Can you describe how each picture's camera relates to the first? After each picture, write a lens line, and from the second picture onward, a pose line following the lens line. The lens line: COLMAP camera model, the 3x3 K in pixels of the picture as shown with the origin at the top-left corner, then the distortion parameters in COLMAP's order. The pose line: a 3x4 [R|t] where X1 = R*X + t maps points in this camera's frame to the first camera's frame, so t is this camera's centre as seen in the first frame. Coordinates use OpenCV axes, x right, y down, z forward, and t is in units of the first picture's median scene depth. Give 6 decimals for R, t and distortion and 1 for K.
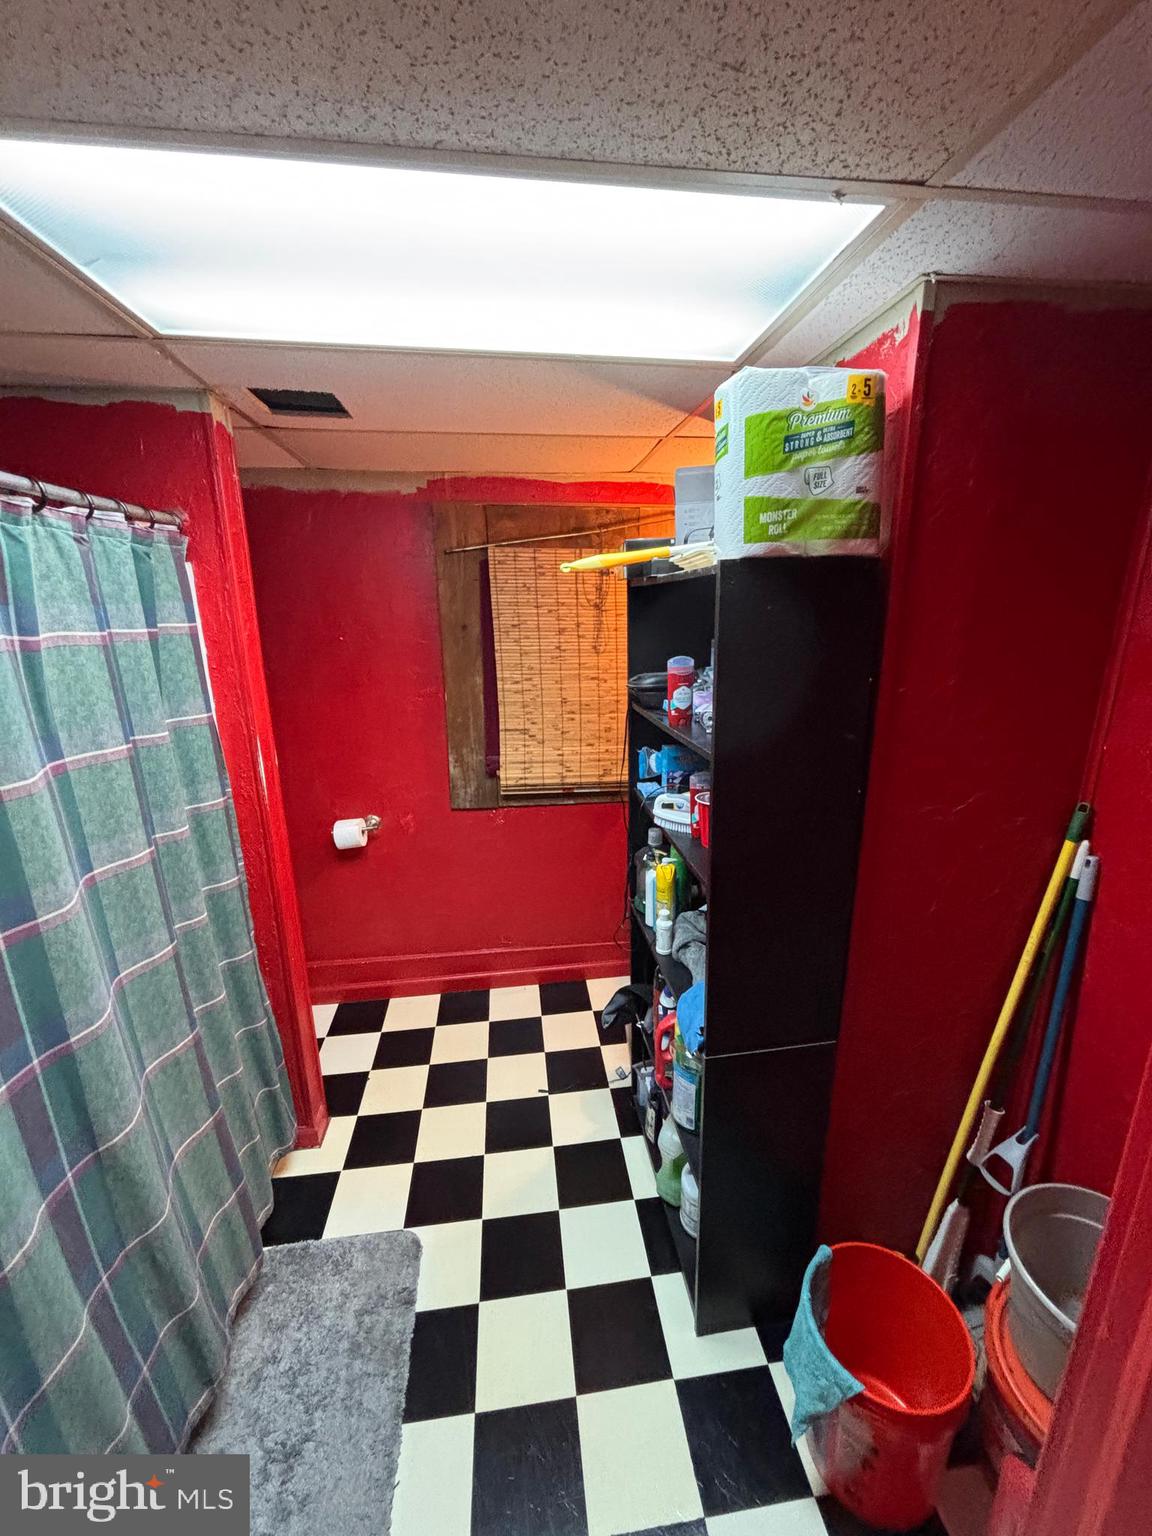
lens RADIAL K [[616.2, 0, 582.7], [0, 616.2, 769.0], [0, 0, 1]] dist [-0.010560, 0.000305]
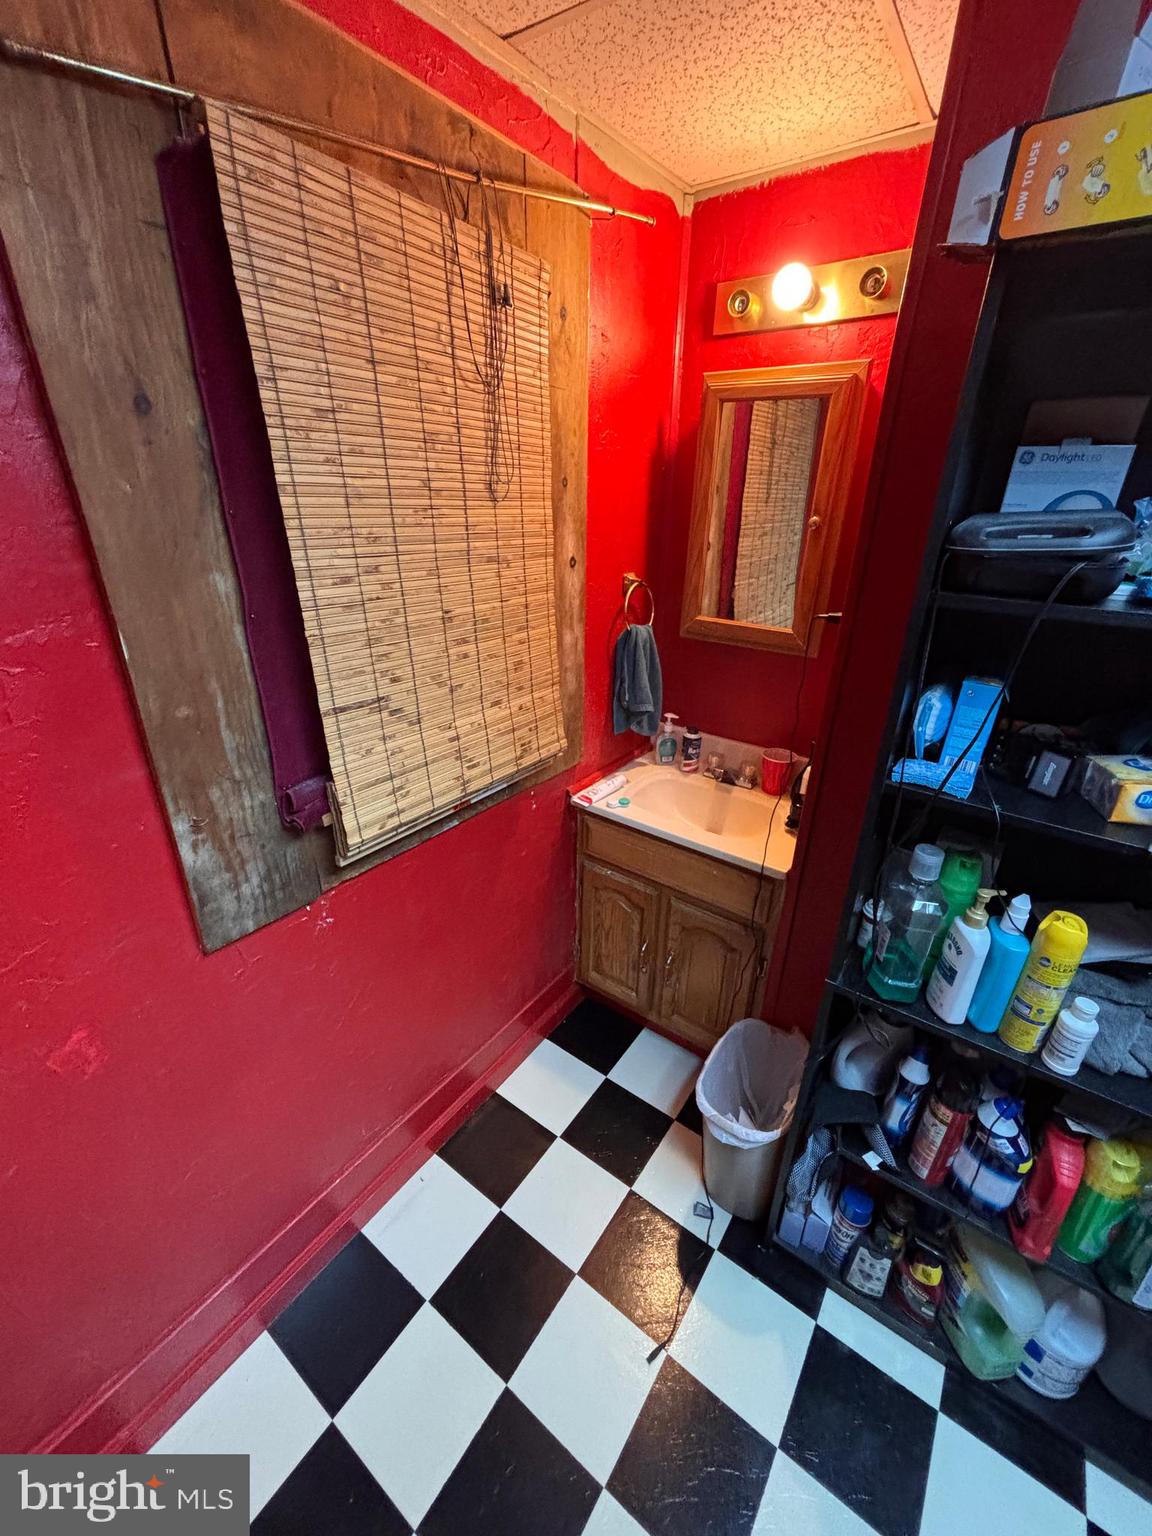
lens RADIAL K [[616.2, 0, 575.6], [0, 616.2, 773.2], [0, 0, 1]] dist [-0.010560, 0.000305]
pose [[0.685046, -0.284267, 0.670749, -0.290497], [0.173707, 0.957908, 0.228557, -0.087718], [-0.707487, -0.040058, 0.705590, 0.619373]]
